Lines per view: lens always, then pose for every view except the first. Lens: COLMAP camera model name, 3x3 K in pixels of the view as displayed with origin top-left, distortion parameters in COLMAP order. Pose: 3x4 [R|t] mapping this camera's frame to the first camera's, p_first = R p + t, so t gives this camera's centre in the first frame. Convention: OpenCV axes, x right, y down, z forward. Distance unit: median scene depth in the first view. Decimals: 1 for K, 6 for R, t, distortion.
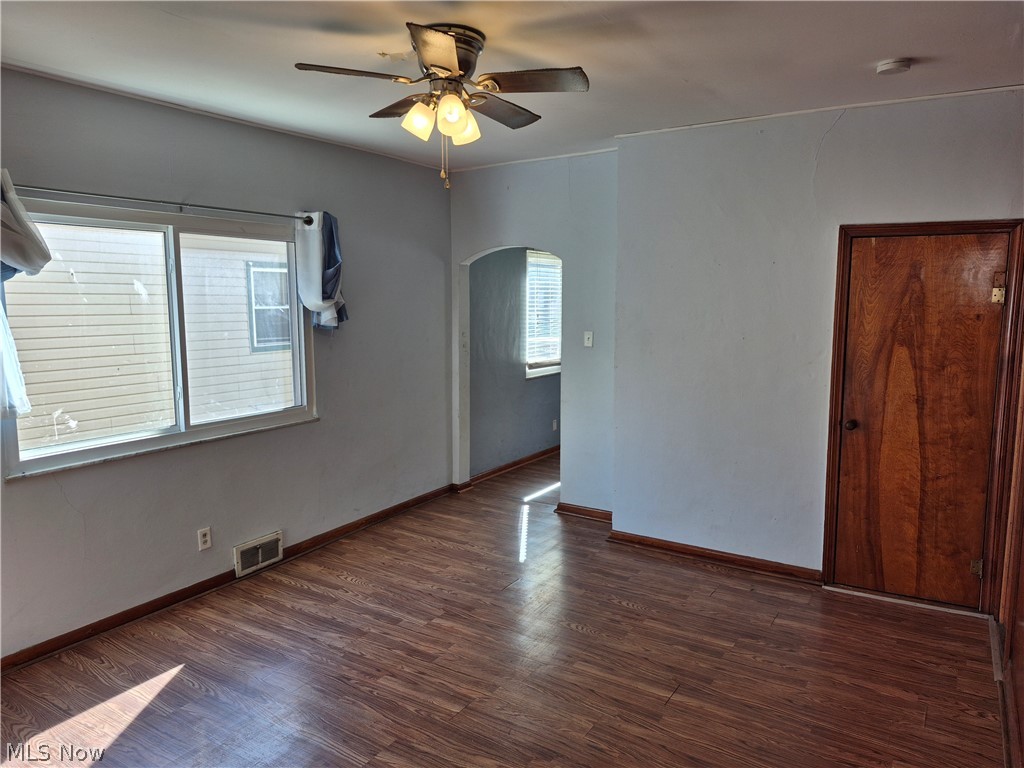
lens RADIAL K [[704.8, 0, 510.3], [0, 704.8, 379.5], [0, 0, 1]] dist [0.007288, -0.012245]
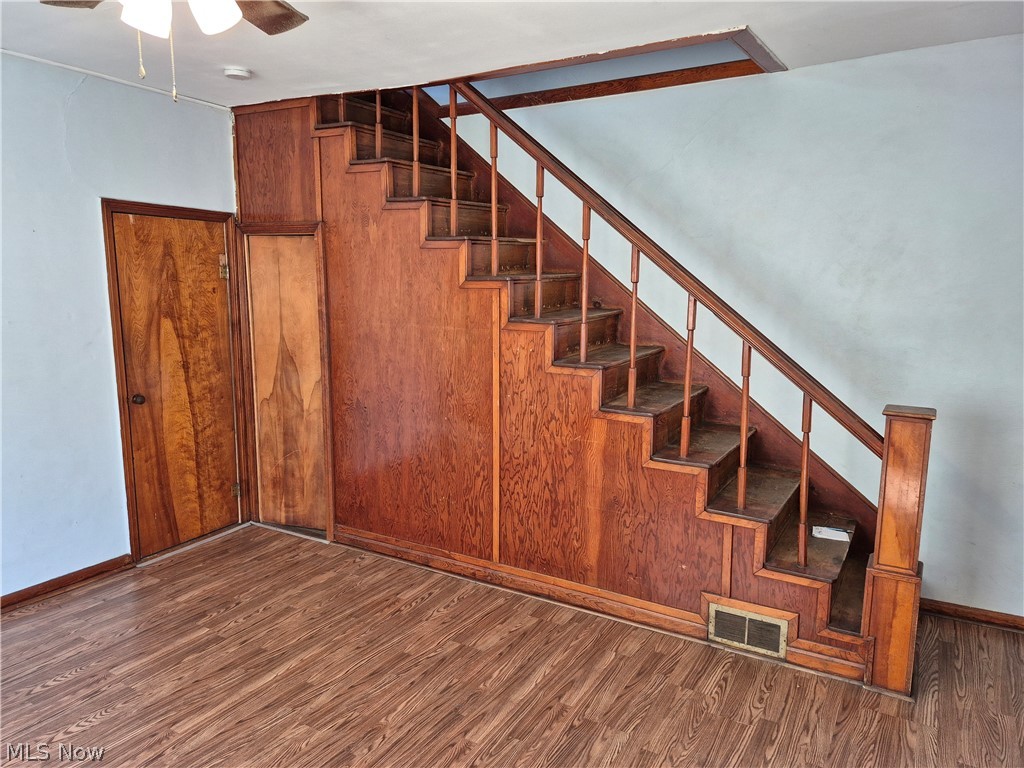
lens RADIAL K [[704.8, 0, 511.0], [0, 704.8, 387.5], [0, 0, 1]] dist [0.007288, -0.012245]
pose [[-0.040469, -0.151890, 0.987569, -0.559821], [0.111272, 0.981545, 0.155523, -0.052804], [-0.992966, 0.116182, -0.022821, 0.509049]]
